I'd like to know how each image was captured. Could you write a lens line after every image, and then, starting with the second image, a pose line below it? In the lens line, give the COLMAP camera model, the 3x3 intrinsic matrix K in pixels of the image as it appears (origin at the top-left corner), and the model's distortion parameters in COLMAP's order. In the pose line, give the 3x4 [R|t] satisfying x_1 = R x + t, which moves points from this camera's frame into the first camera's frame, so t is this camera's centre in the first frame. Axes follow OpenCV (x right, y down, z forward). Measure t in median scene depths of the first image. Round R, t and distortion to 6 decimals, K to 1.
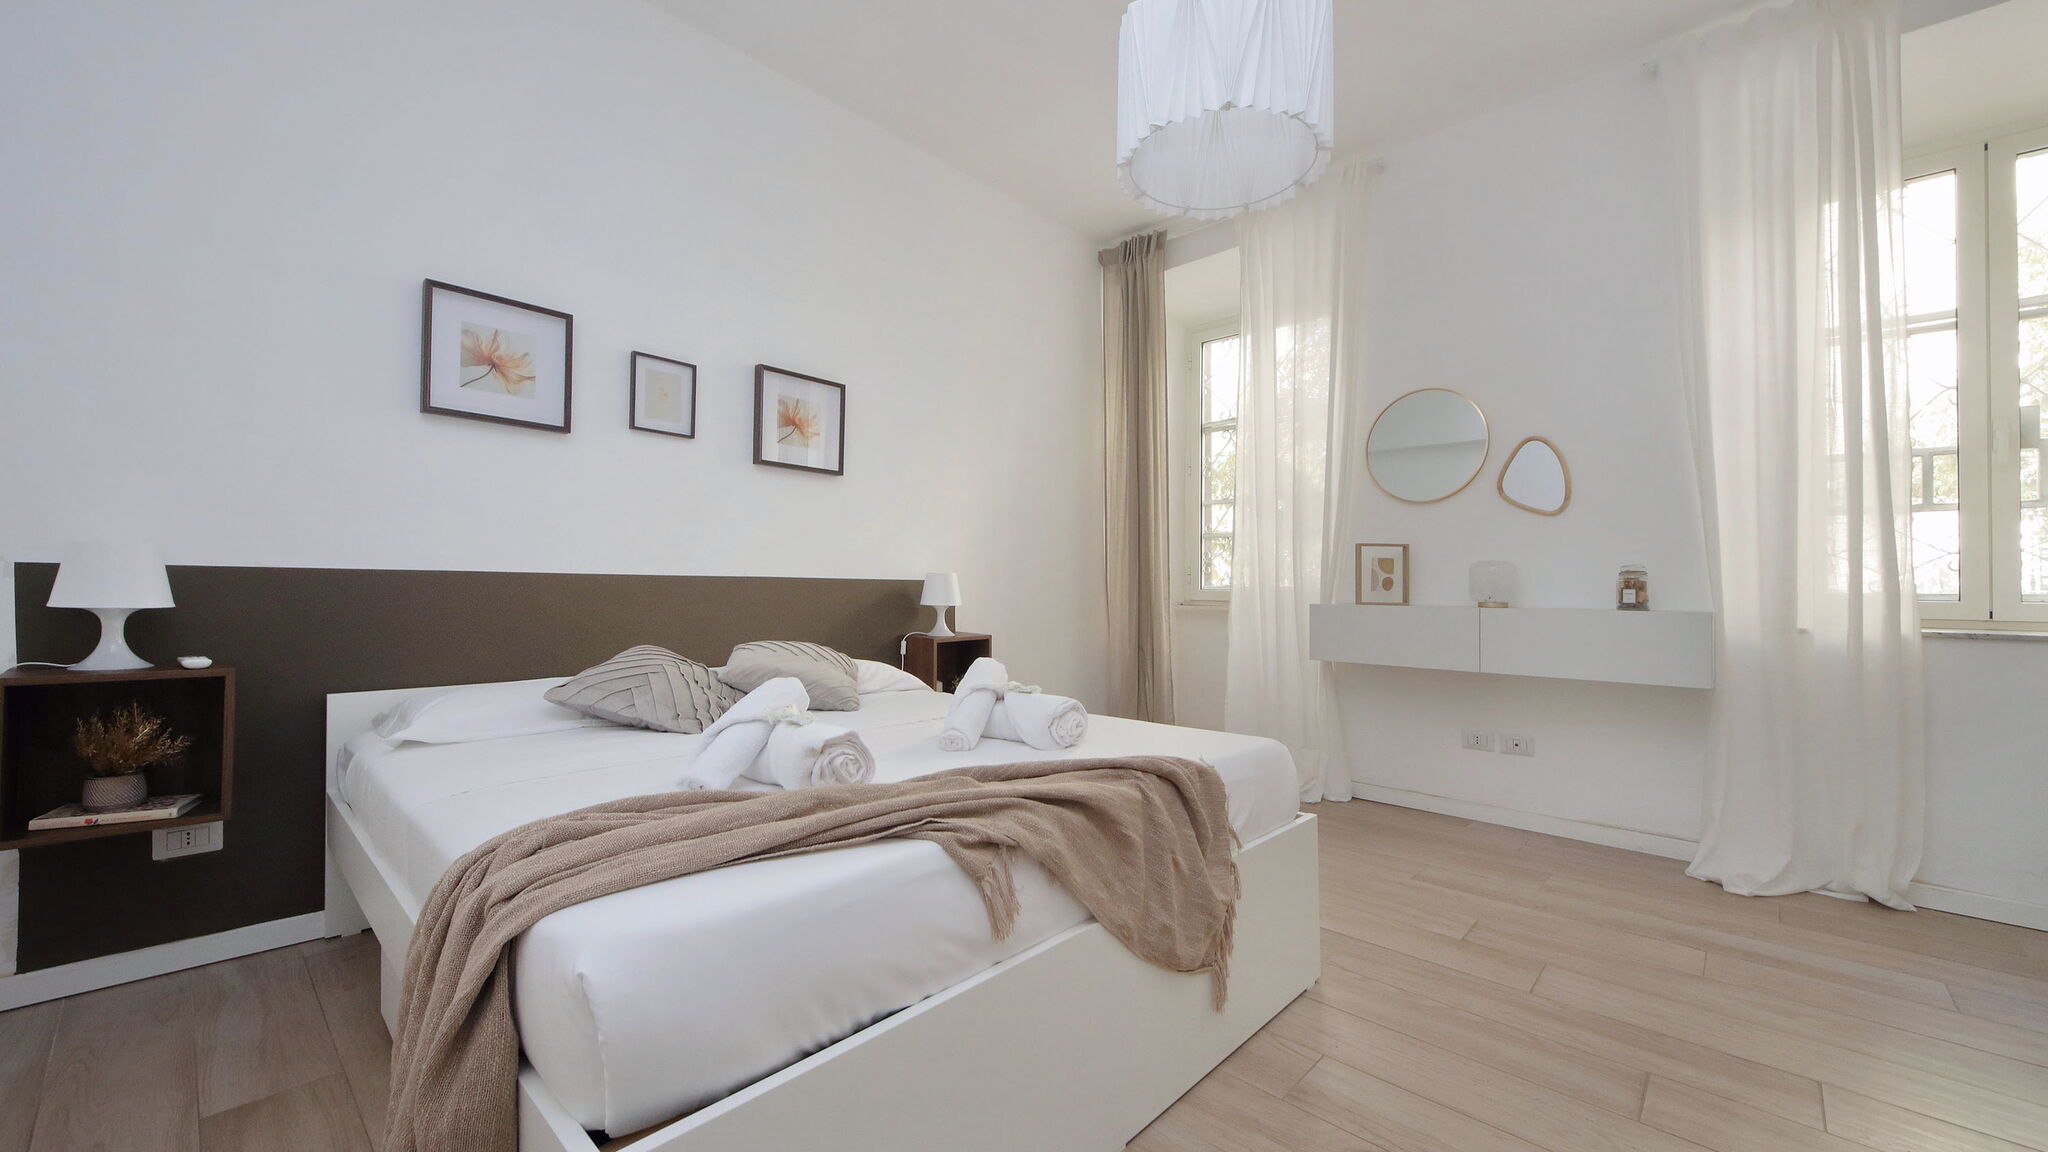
lens RADIAL K [[784.8, 0, 1039.2], [0, 784.8, 577.0], [0, 0, 1]] dist [0.023142, -0.010137]
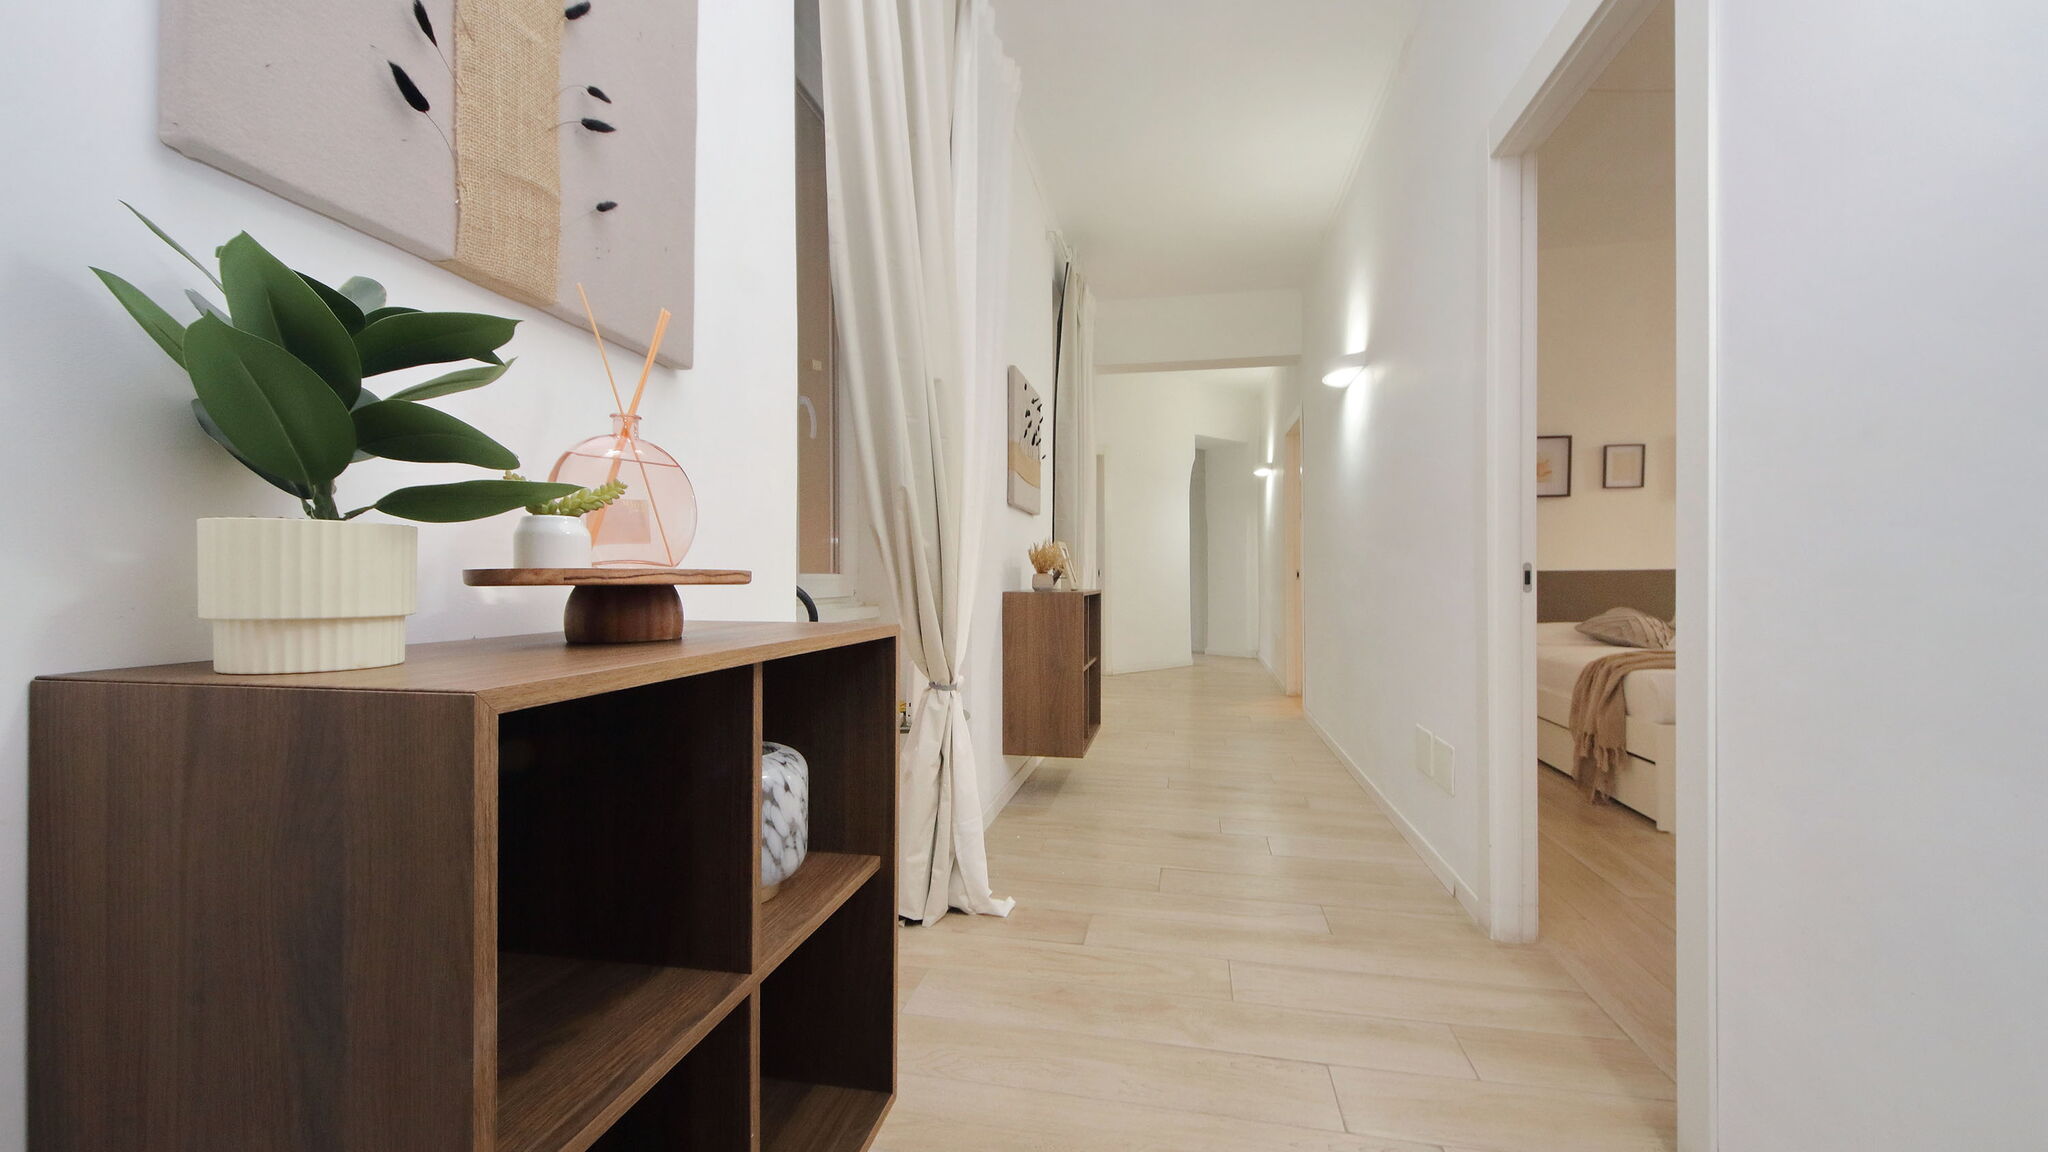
lens RADIAL K [[771.7, 0, 1056.4], [0, 771.7, 568.5], [0, 0, 1]] dist [0.022778, -0.000057]
pose [[0.538394, -0.011852, -0.842610, 0.299546], [0.011001, 0.999915, -0.007036, -0.007524], [0.842621, -0.005482, 0.538478, -0.985486]]
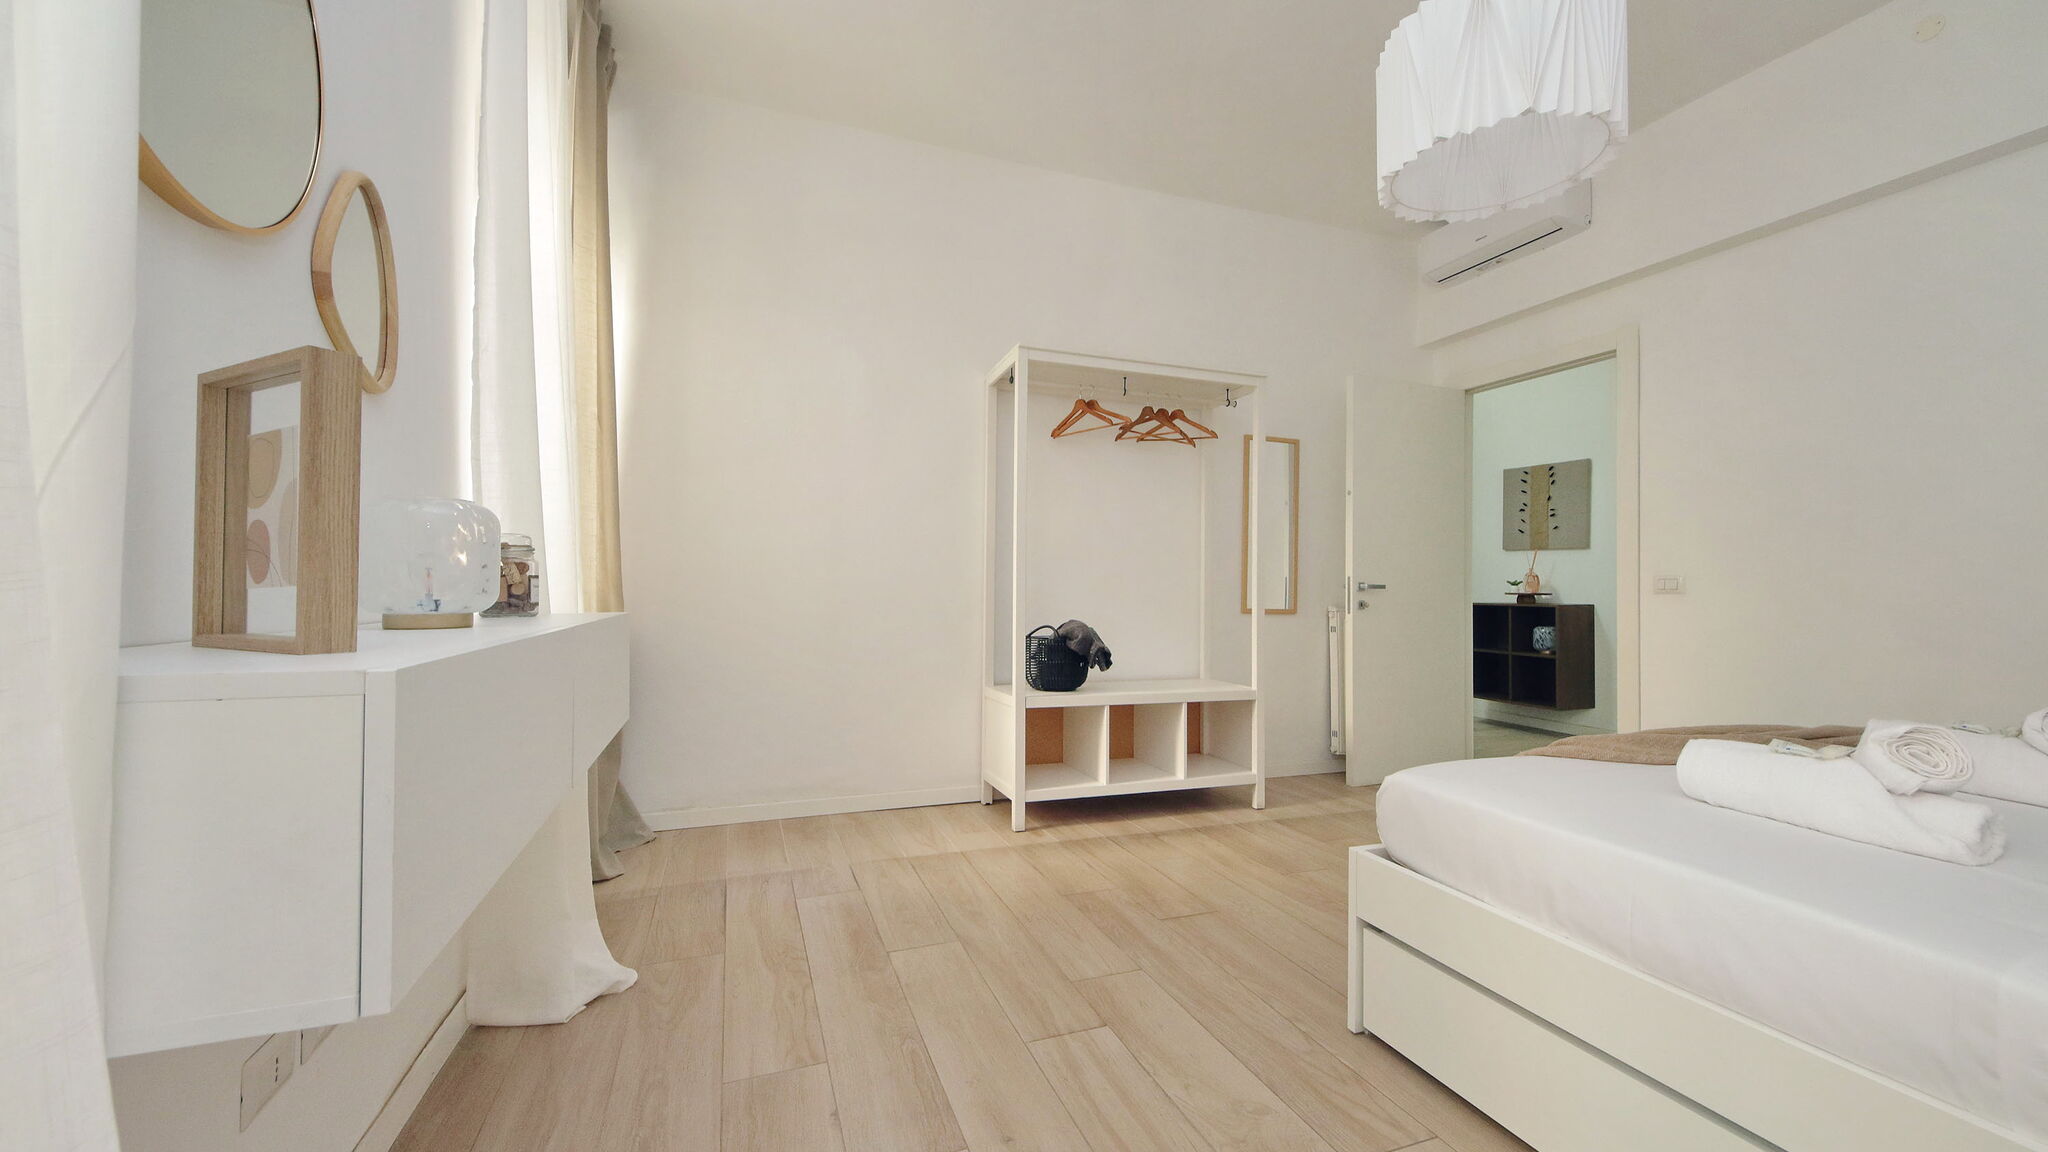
lens RADIAL K [[771.4, 0, 1037.1], [0, 771.4, 576.2], [0, 0, 1]] dist [0.020510, -0.006569]
pose [[-0.894934, -0.019396, 0.445778, 0.210386], [-0.032766, 0.999214, -0.022304, 0.018177], [-0.444995, -0.034567, -0.894866, 1.454917]]
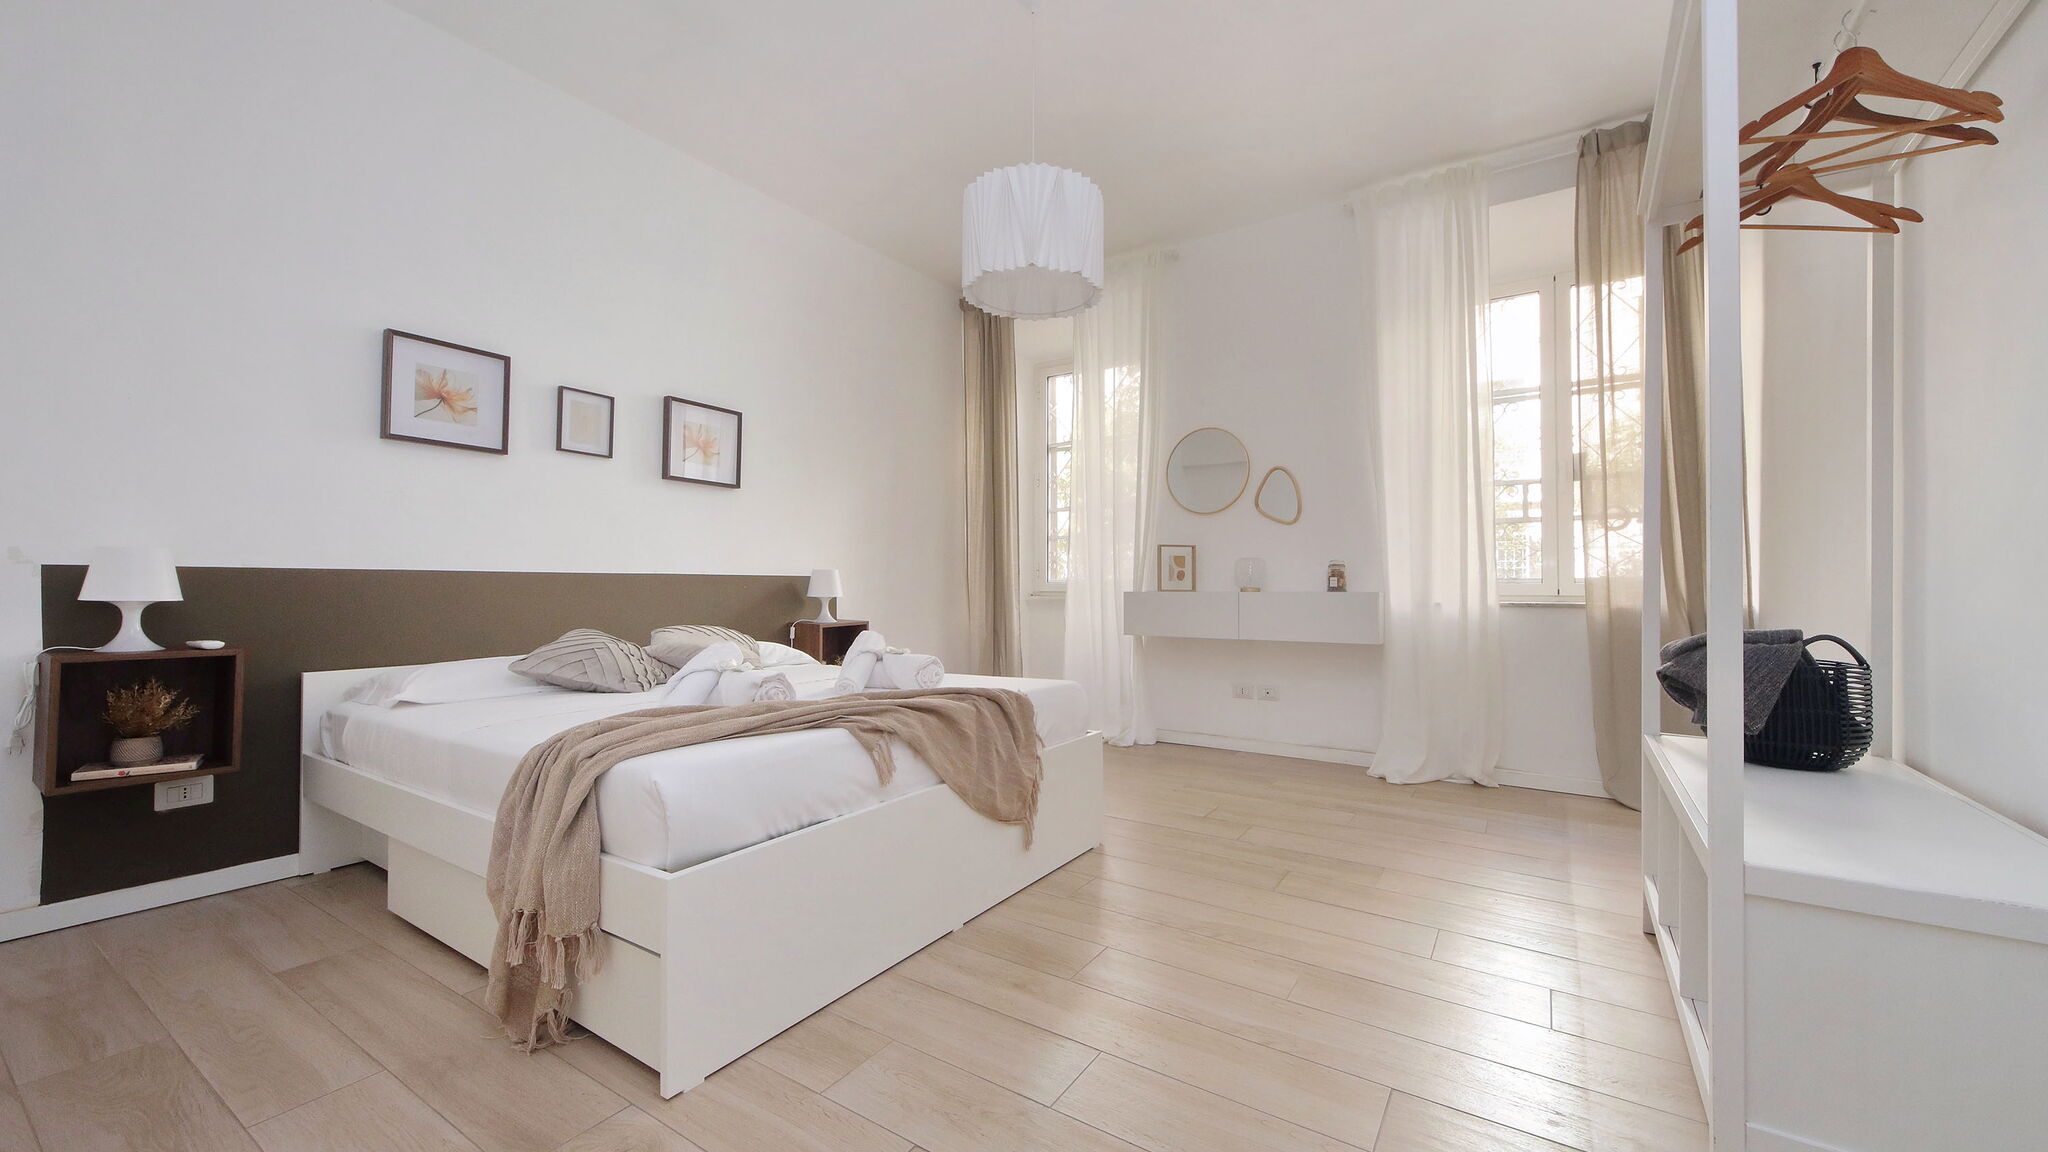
lens RADIAL K [[771.7, 0, 1056.4], [0, 771.7, 568.5], [0, 0, 1]] dist [0.022778, -0.000057]
pose [[0.982746, -0.007697, 0.184798, 0.004203], [0.009354, 0.999923, -0.008096, 0.007467], [-0.184722, 0.009685, 0.982743, -0.291509]]
